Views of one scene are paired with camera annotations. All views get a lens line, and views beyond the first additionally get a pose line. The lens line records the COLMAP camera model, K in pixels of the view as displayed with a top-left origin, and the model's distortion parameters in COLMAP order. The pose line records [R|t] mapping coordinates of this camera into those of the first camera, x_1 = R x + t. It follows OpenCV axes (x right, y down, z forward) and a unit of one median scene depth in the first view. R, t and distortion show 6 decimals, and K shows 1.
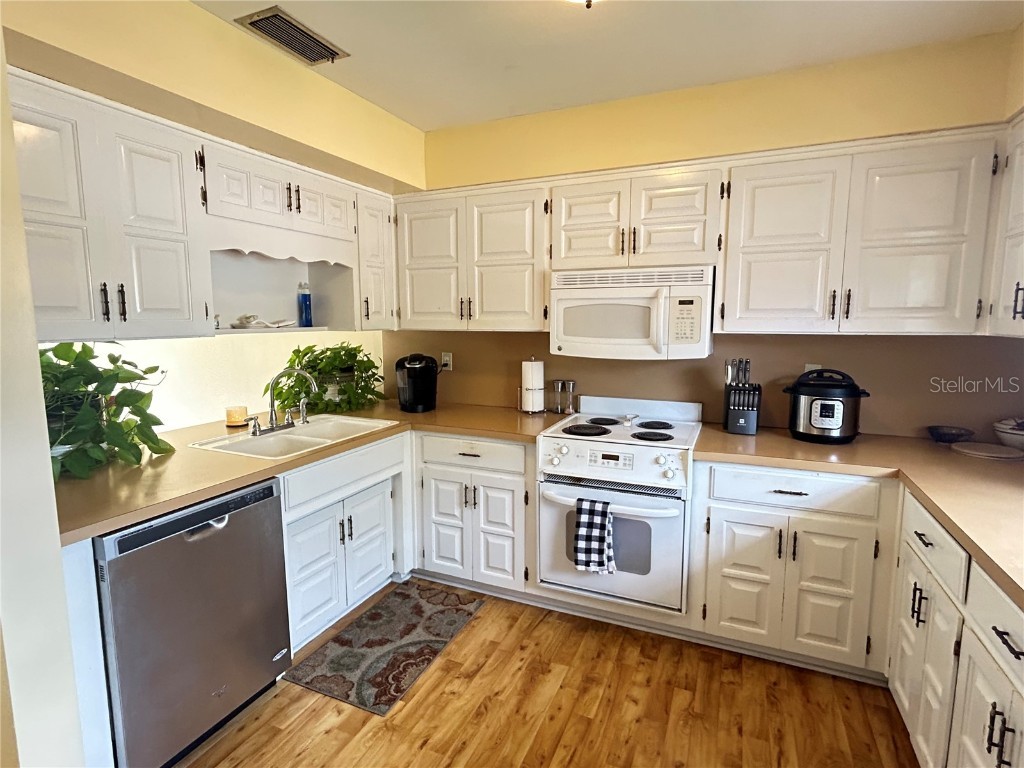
lens RADIAL K [[526.5, 0, 512.0], [0, 526.5, 384.0], [0, 0, 1]] dist [0.000637, -0.000611]
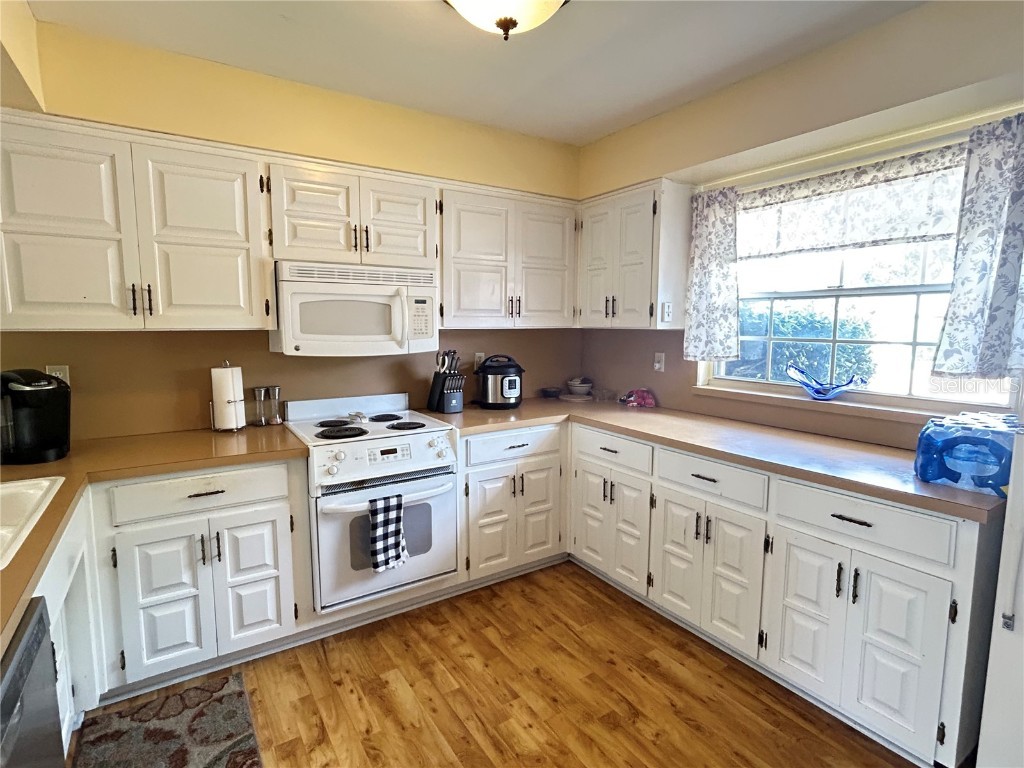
lens RADIAL K [[526.5, 0, 512.0], [0, 526.5, 384.0], [0, 0, 1]] dist [0.000637, -0.000611]
pose [[0.543391, -0.096114, 0.833959, -0.512123], [0.101897, 0.993630, 0.048122, -0.014956], [-0.833272, 0.058829, 0.549724, 0.234872]]
